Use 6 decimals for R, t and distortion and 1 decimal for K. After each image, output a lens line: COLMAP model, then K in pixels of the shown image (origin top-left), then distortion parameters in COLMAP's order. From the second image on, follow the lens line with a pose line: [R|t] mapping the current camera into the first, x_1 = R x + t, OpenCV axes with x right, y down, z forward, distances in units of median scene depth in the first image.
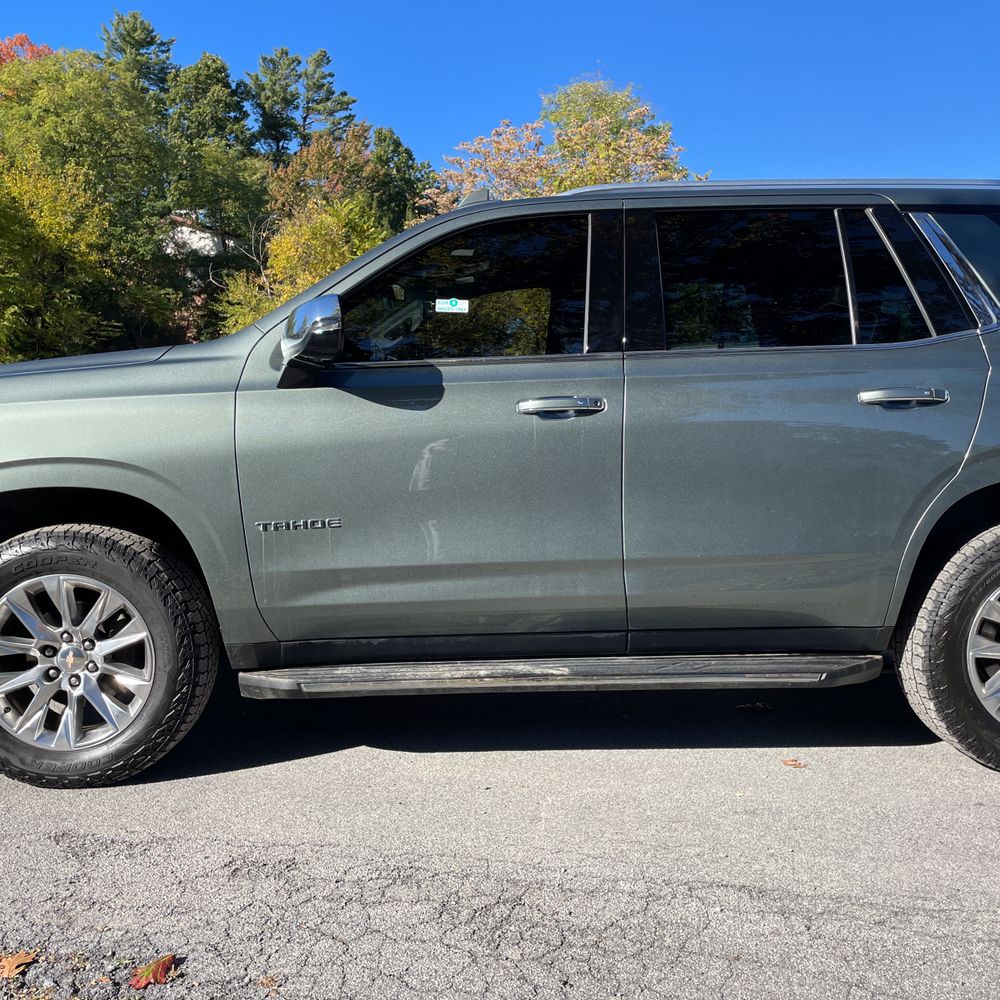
lens RADIAL K [[1003.9, 0, 502.0], [0, 1003.9, 473.2], [0, 0, 1]] dist [0.054797, -0.030472]
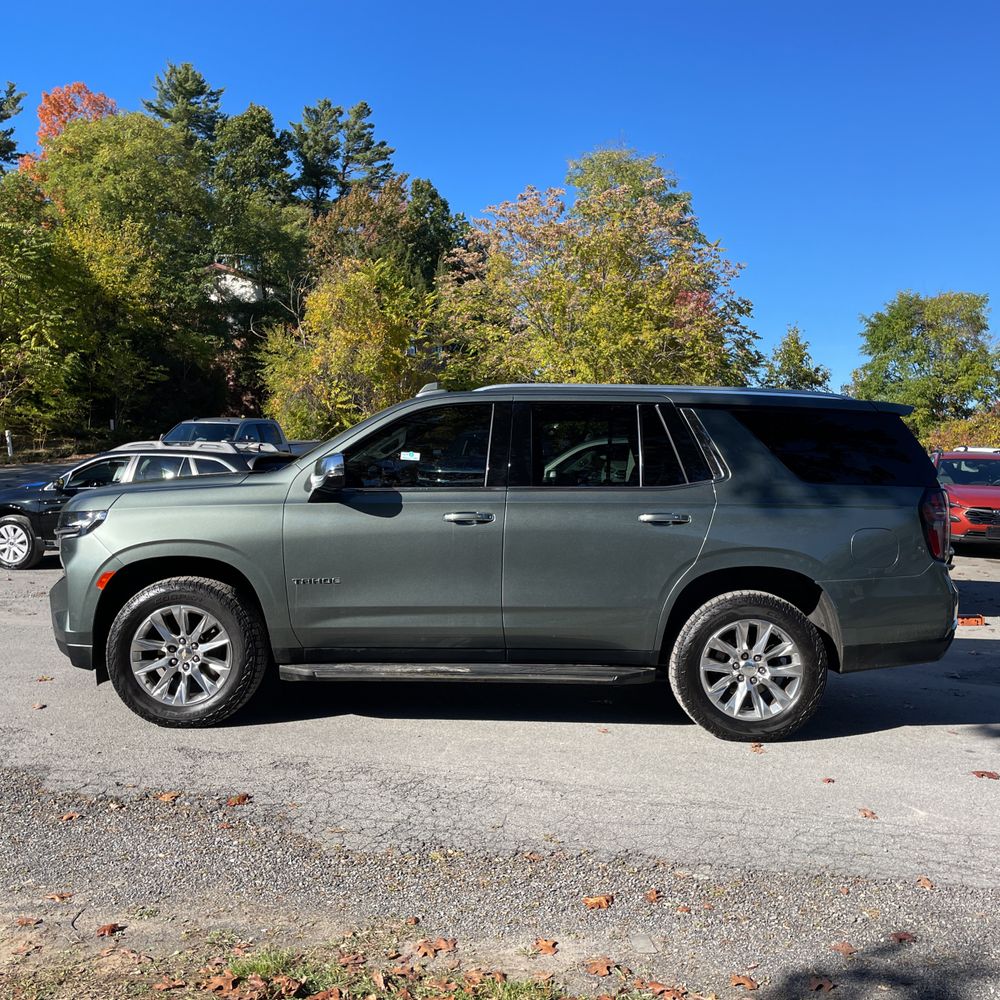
lens RADIAL K [[1012.9, 0, 505.0], [0, 1012.9, 485.4], [0, 0, 1]] dist [0.088206, -0.119400]
pose [[0.999179, 0.030092, -0.027124, 0.164744], [-0.030710, 0.999272, -0.022633, -0.083221], [0.026423, 0.023447, 0.999376, -0.748210]]
